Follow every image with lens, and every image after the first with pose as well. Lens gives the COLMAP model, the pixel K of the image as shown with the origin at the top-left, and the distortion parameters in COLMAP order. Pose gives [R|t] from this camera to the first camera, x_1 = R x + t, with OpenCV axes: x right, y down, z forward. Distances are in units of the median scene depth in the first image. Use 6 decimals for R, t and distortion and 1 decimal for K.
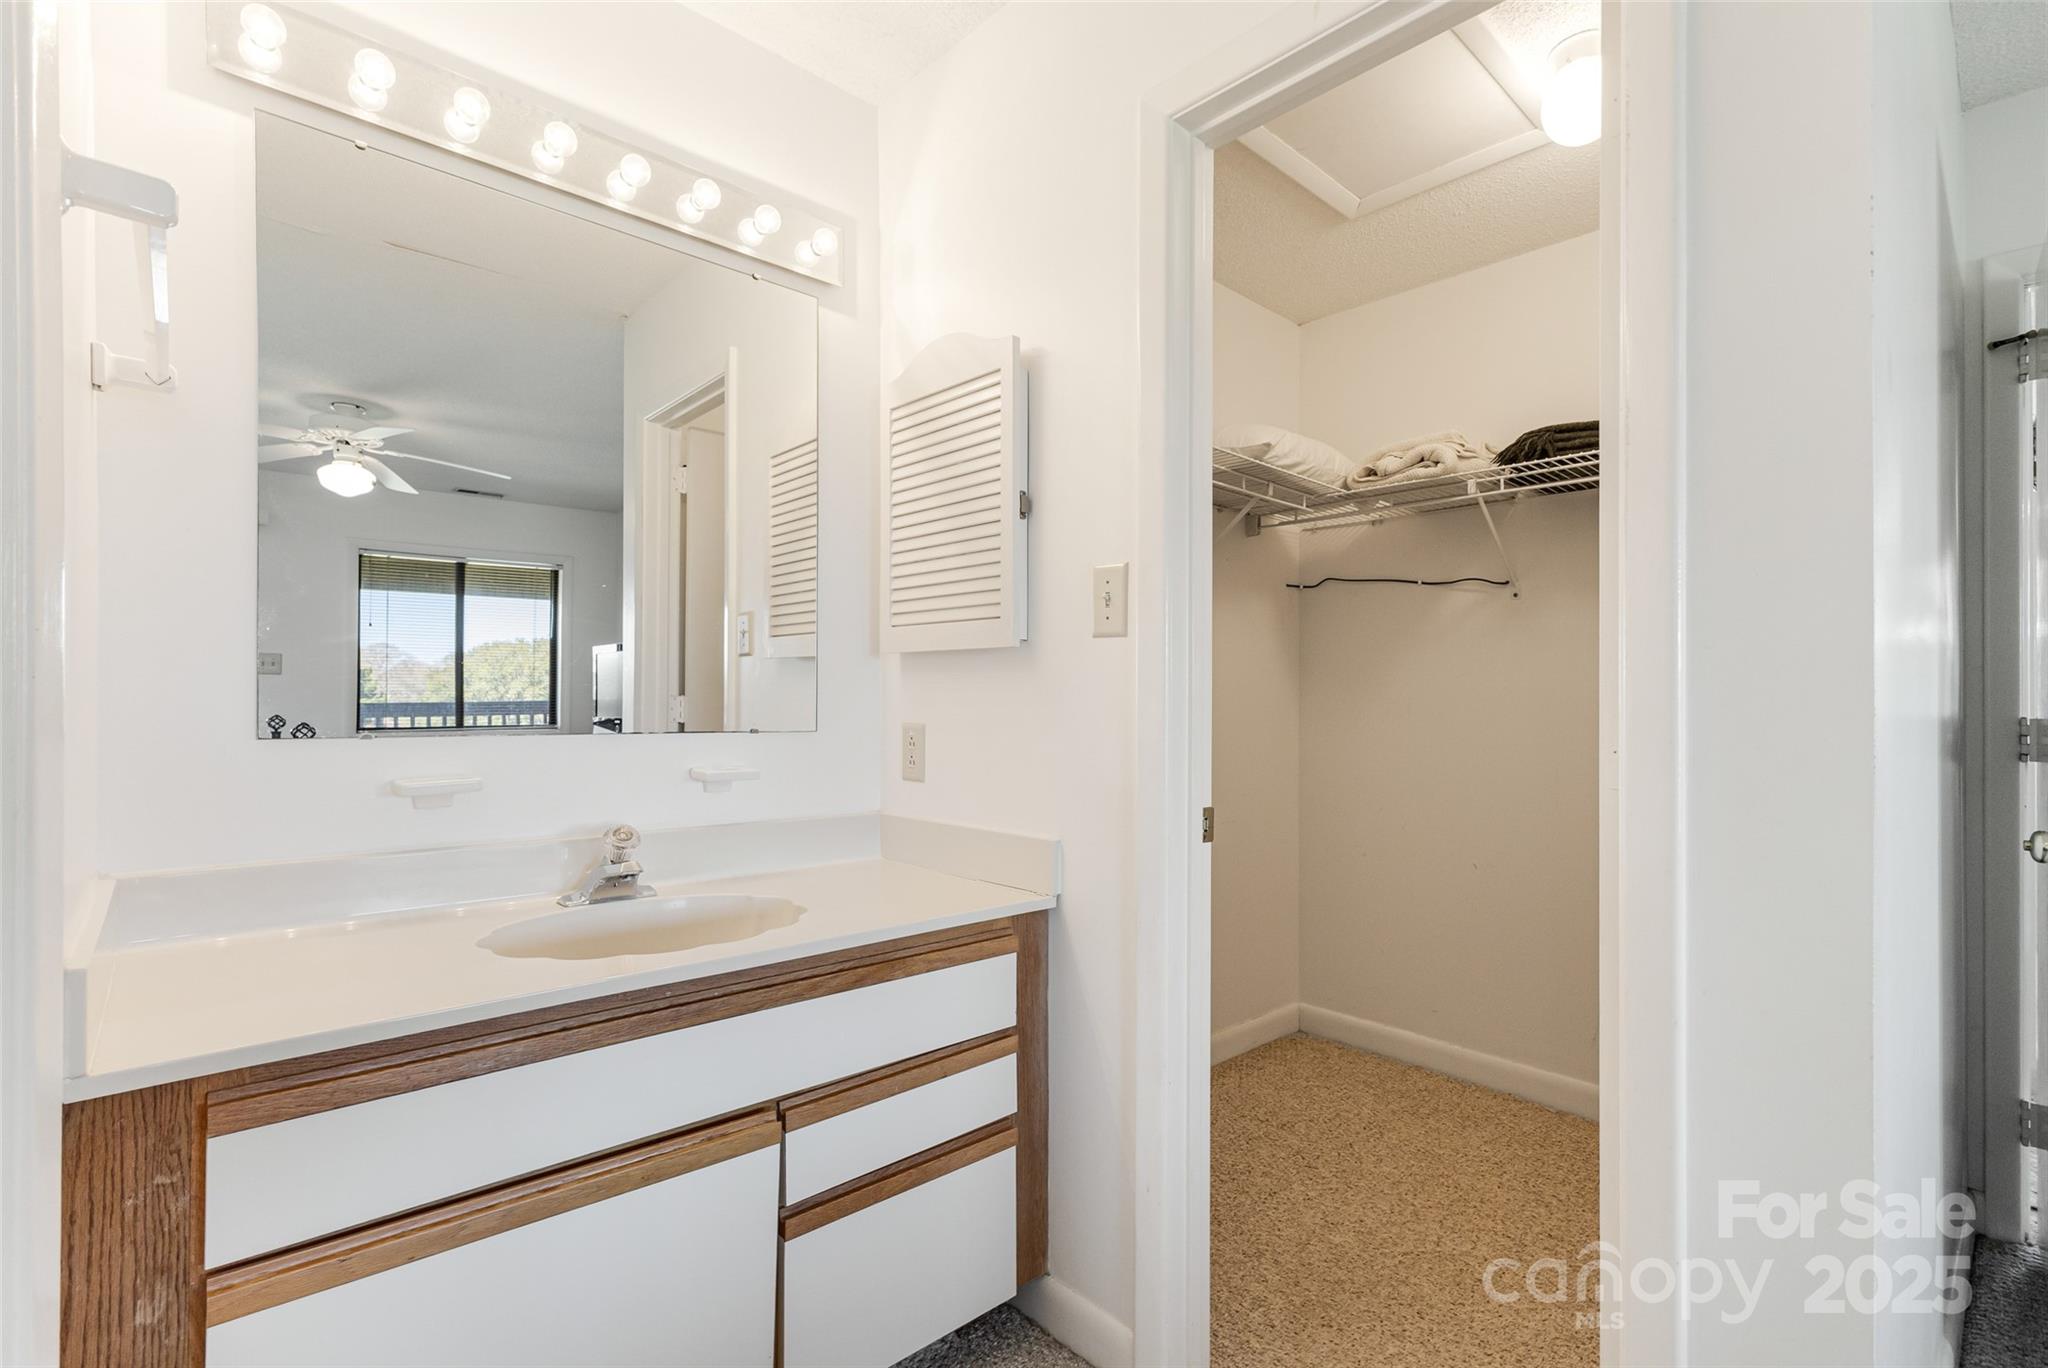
lens RADIAL K [[932.3, 0, 1023.7], [0, 932.3, 676.8], [0, 0, 1]] dist [-0.015160, -0.000155]
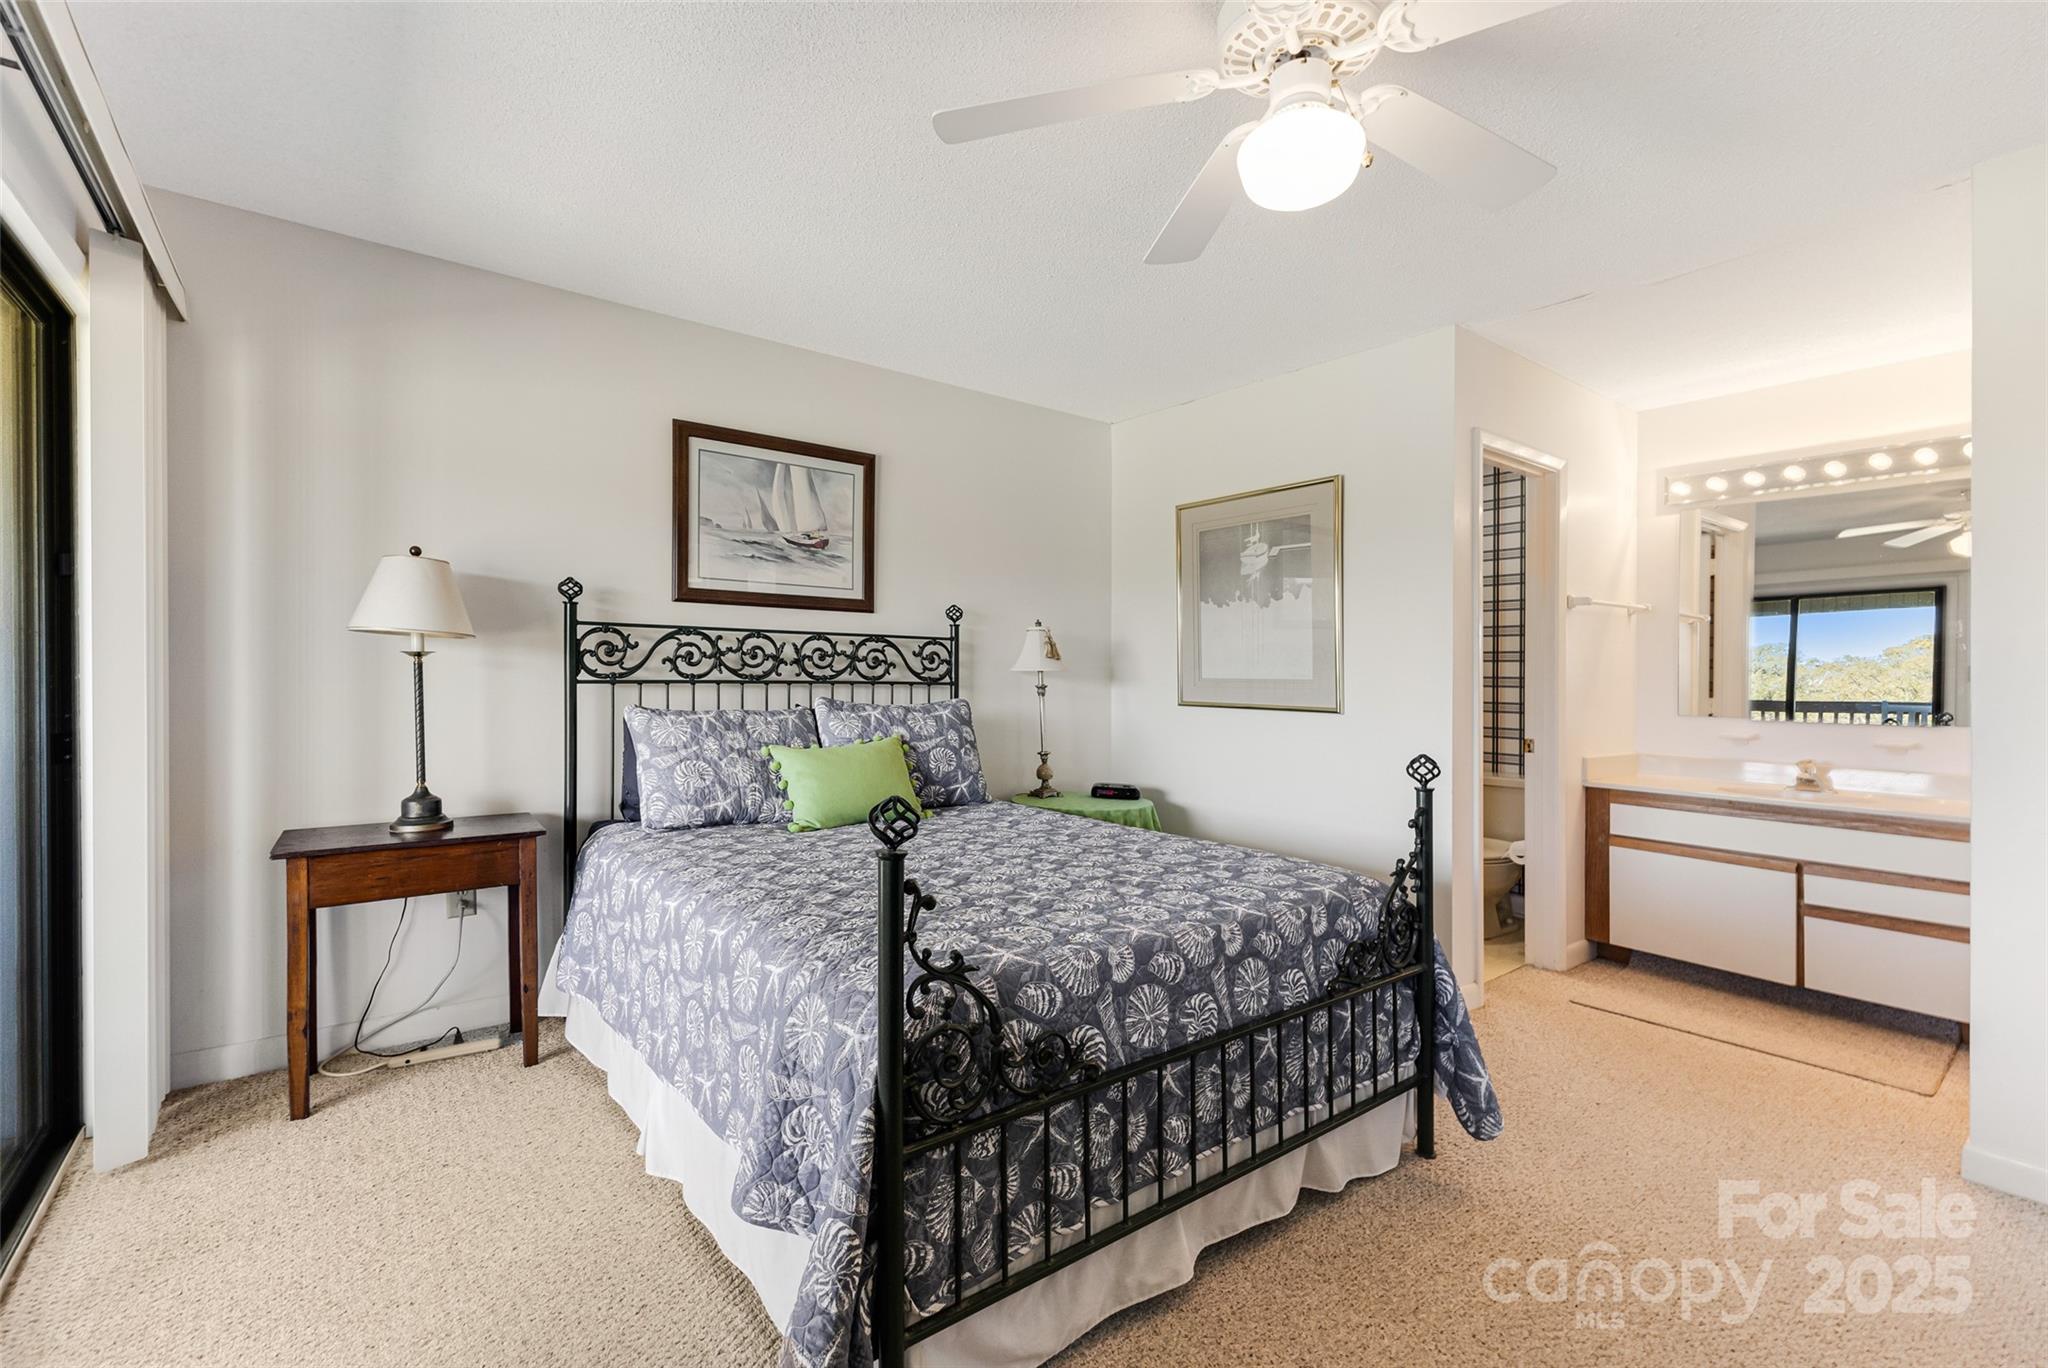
lens RADIAL K [[896.6, 0, 1010.8], [0, 896.6, 676.2], [0, 0, 1]] dist [0.005194, 0.000226]
pose [[-0.090746, -0.004709, -0.995863, 2.439326], [0.000869, 0.999988, -0.004808, -0.049603], [0.995874, -0.001301, -0.090741, -0.967413]]
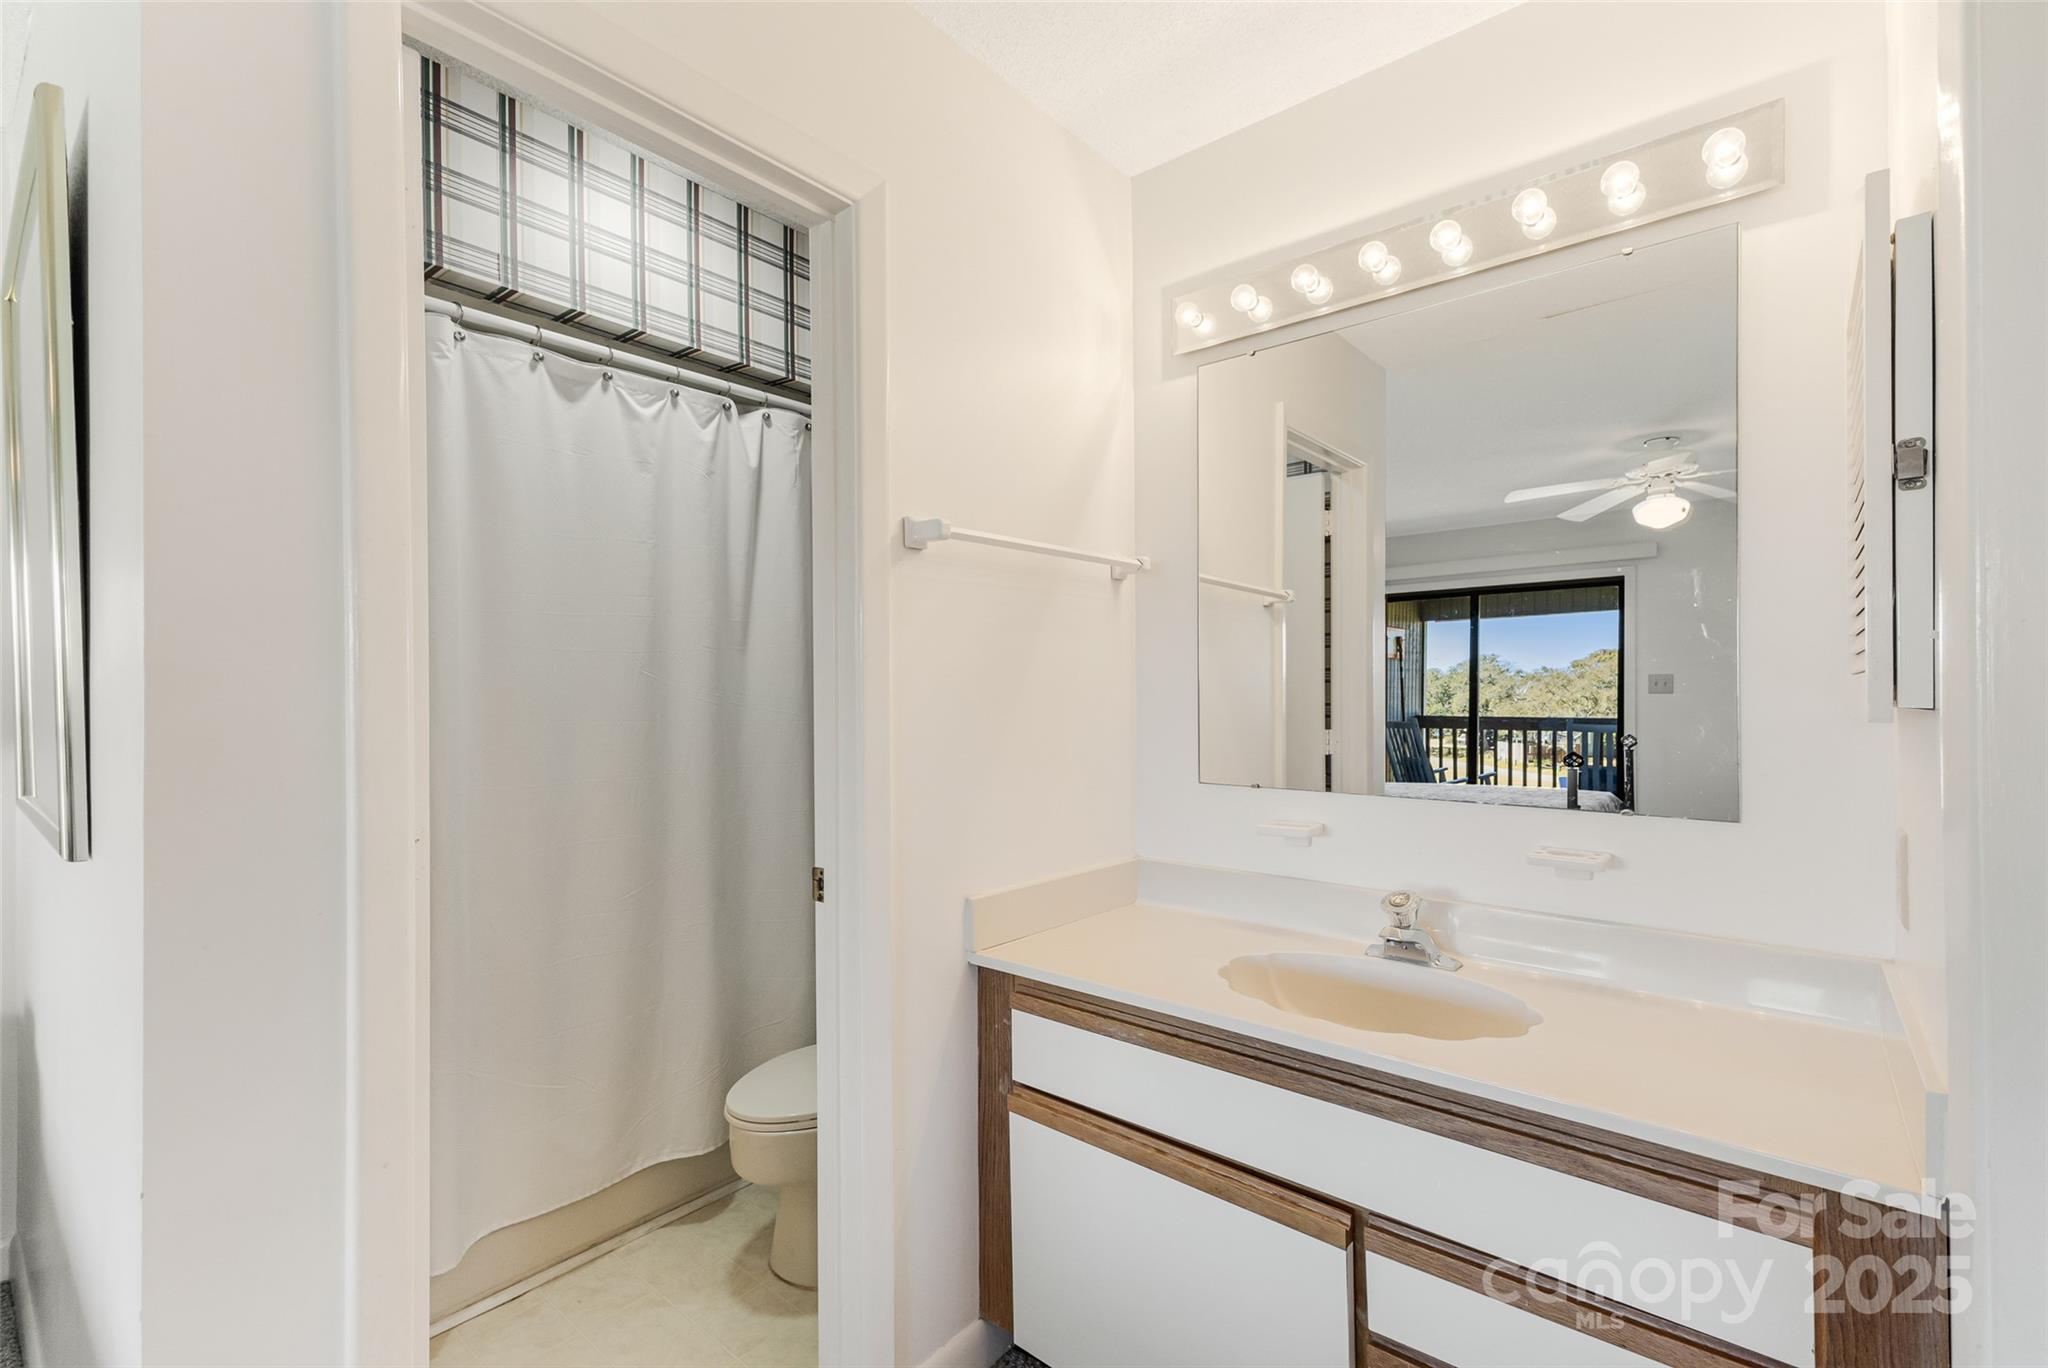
lens RADIAL K [[912.7, 0, 999.9], [0, 912.7, 698.3], [0, 0, 1]] dist [0.002188, 0.000158]
pose [[0.117955, -0.005042, -0.993006, 0.627248], [0.021061, 0.999775, -0.002575, -0.074983], [0.992796, -0.020610, 0.118035, 0.530867]]
